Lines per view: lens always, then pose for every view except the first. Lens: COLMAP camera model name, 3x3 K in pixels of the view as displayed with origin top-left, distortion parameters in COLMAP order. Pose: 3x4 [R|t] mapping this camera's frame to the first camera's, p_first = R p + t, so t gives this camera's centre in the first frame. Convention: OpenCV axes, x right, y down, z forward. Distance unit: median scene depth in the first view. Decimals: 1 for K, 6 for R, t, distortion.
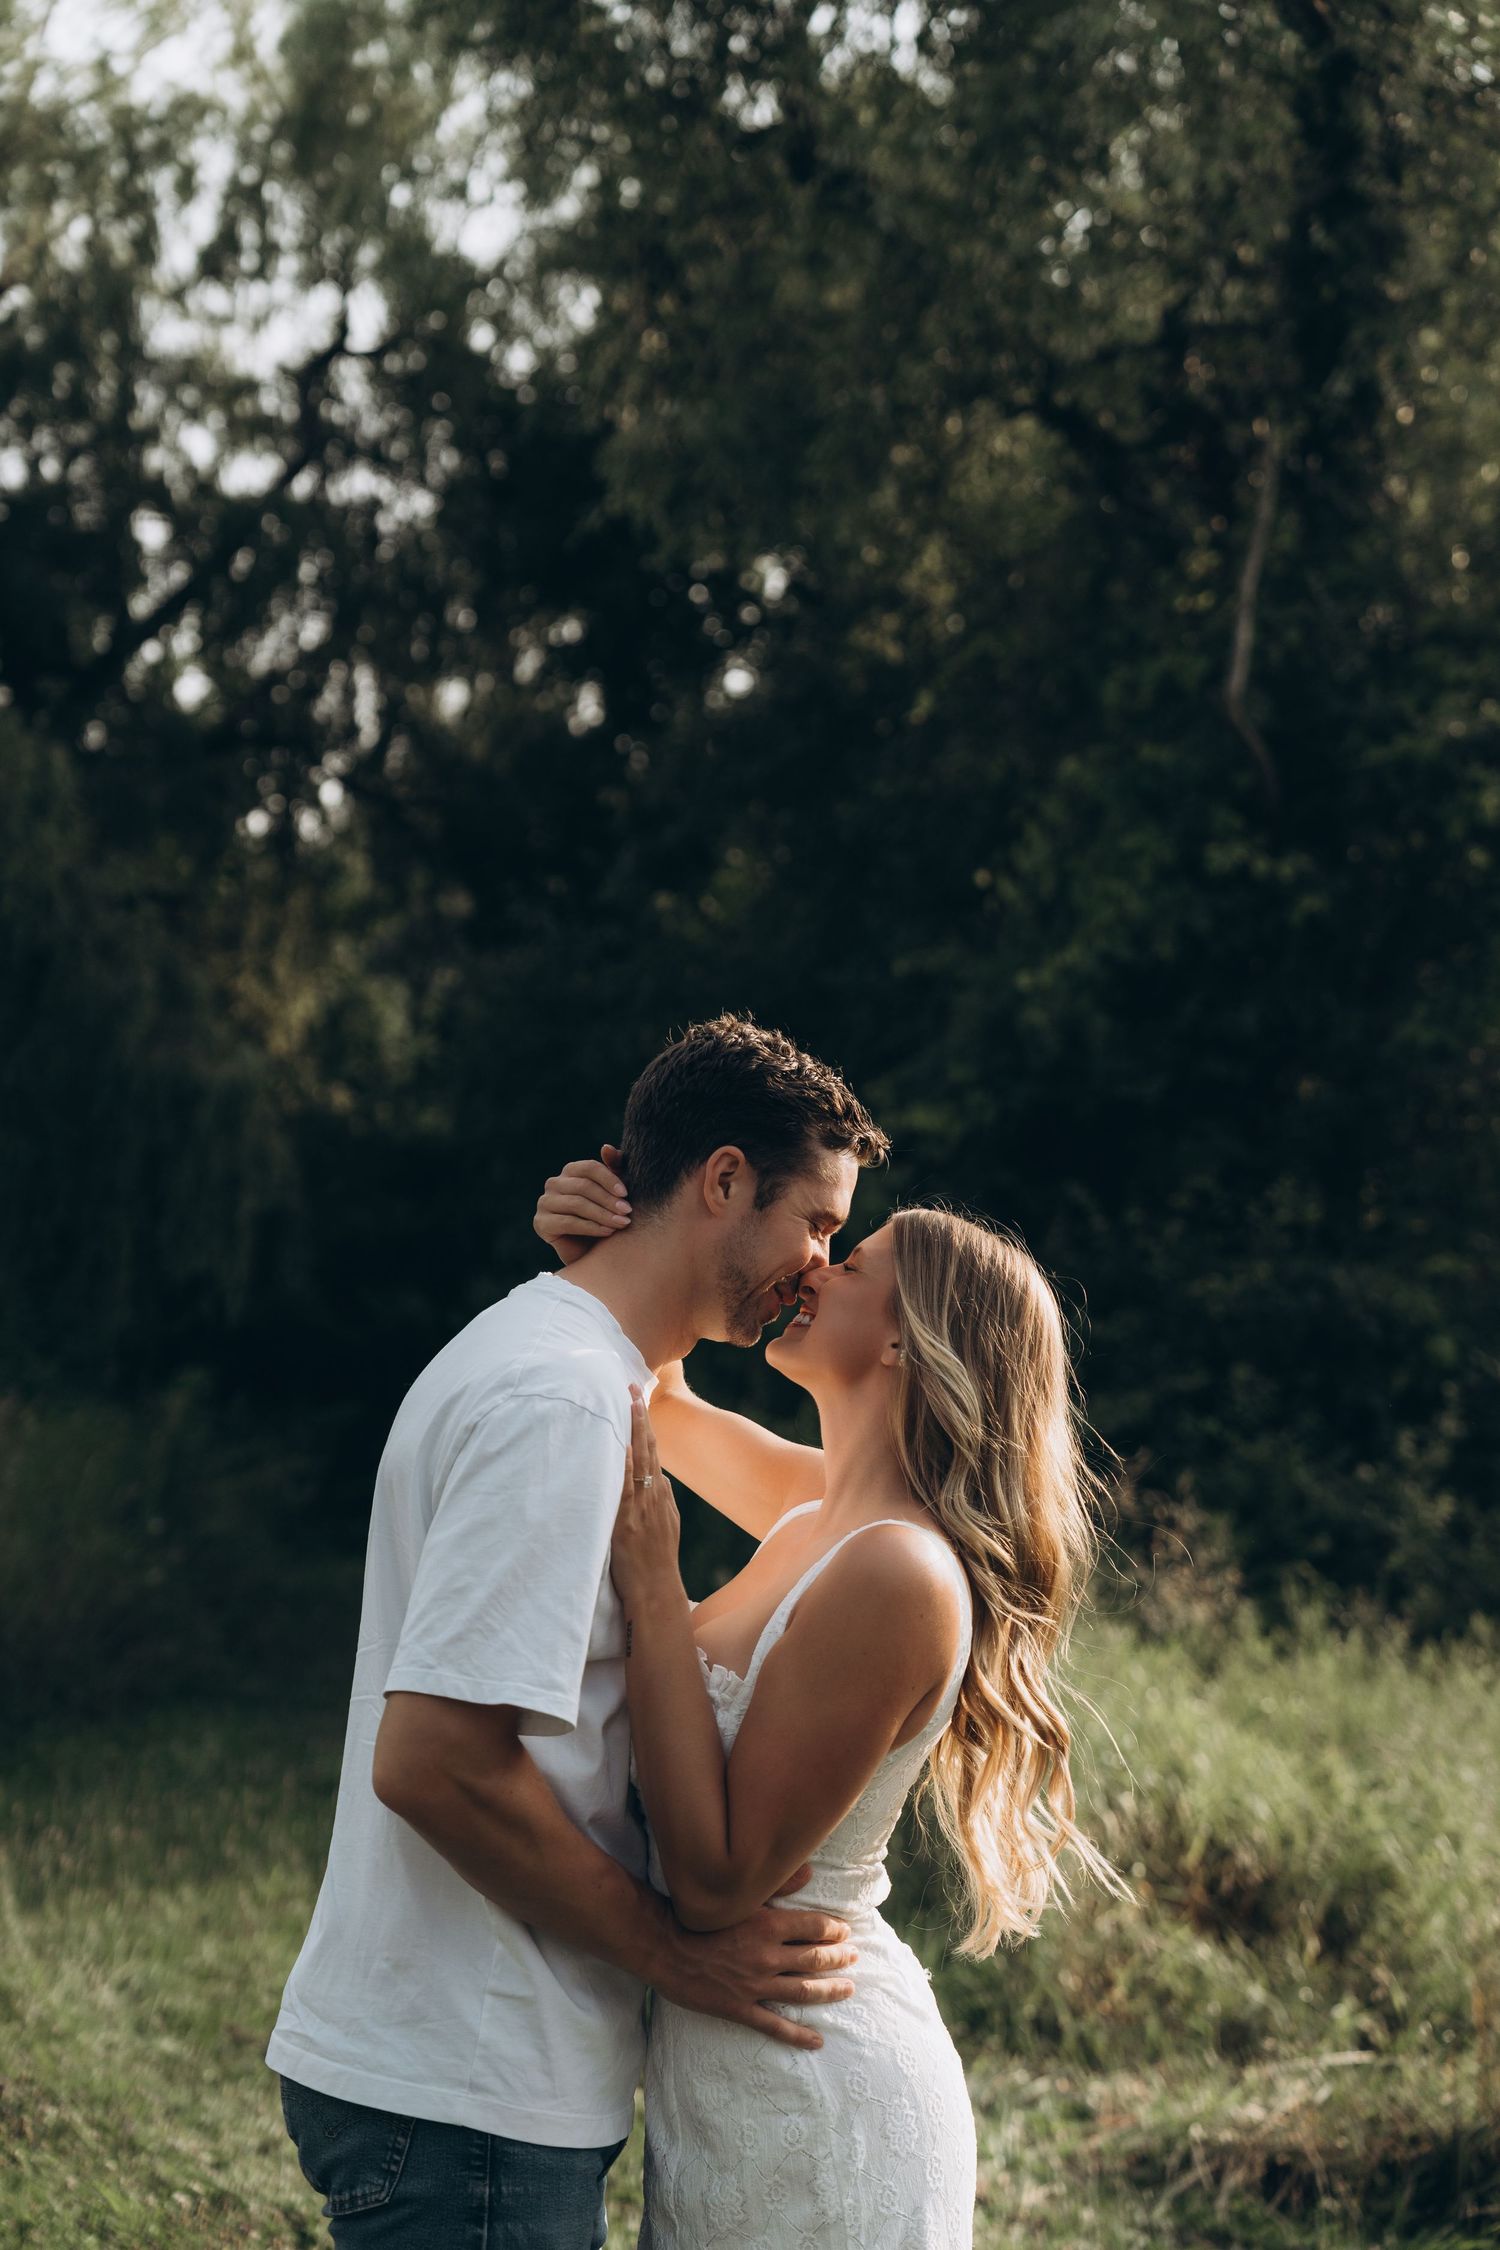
lens RADIAL K [[3743.1, 0, 768.2], [0, 3743.1, 1135.8], [0, 0, 1]] dist [0.397824, 0.000000]
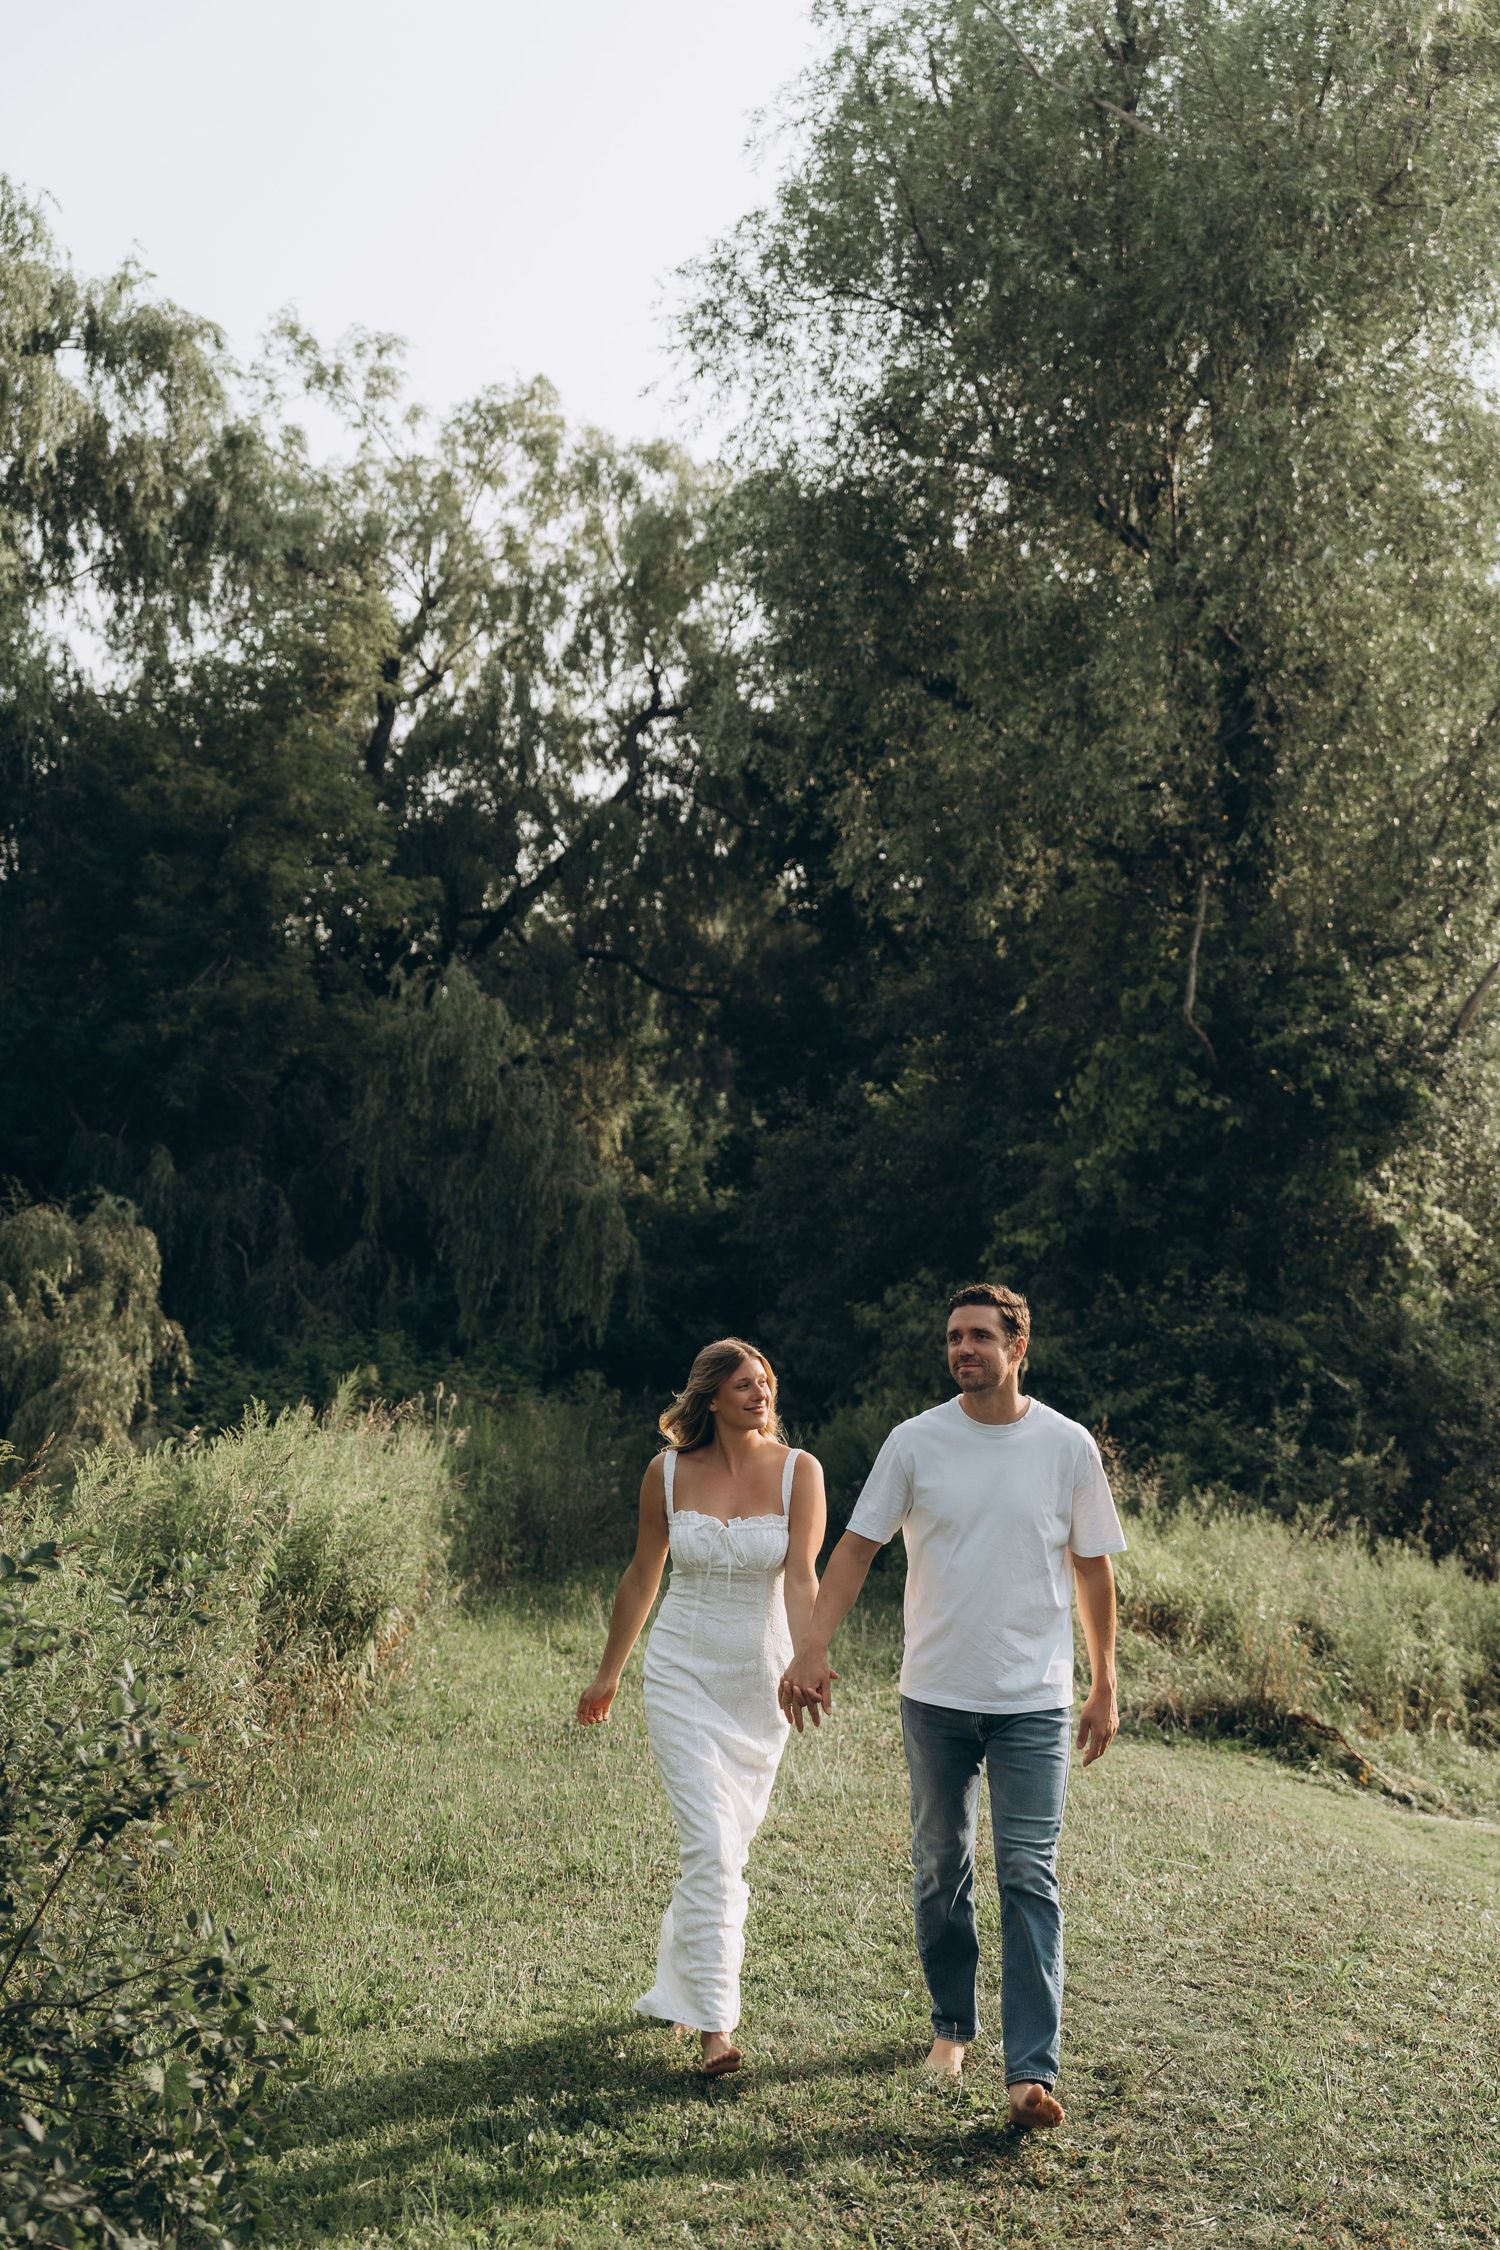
lens RADIAL K [[3071.0, 0, 773.3], [0, 3071.0, 1101.3], [0, 0, 1]] dist [0.381658, 0.000000]
pose [[0.998545, -0.016006, -0.051502, -0.002704], [0.015032, 0.999702, -0.019254, -0.044498], [0.051795, 0.018452, 0.998487, -0.512265]]
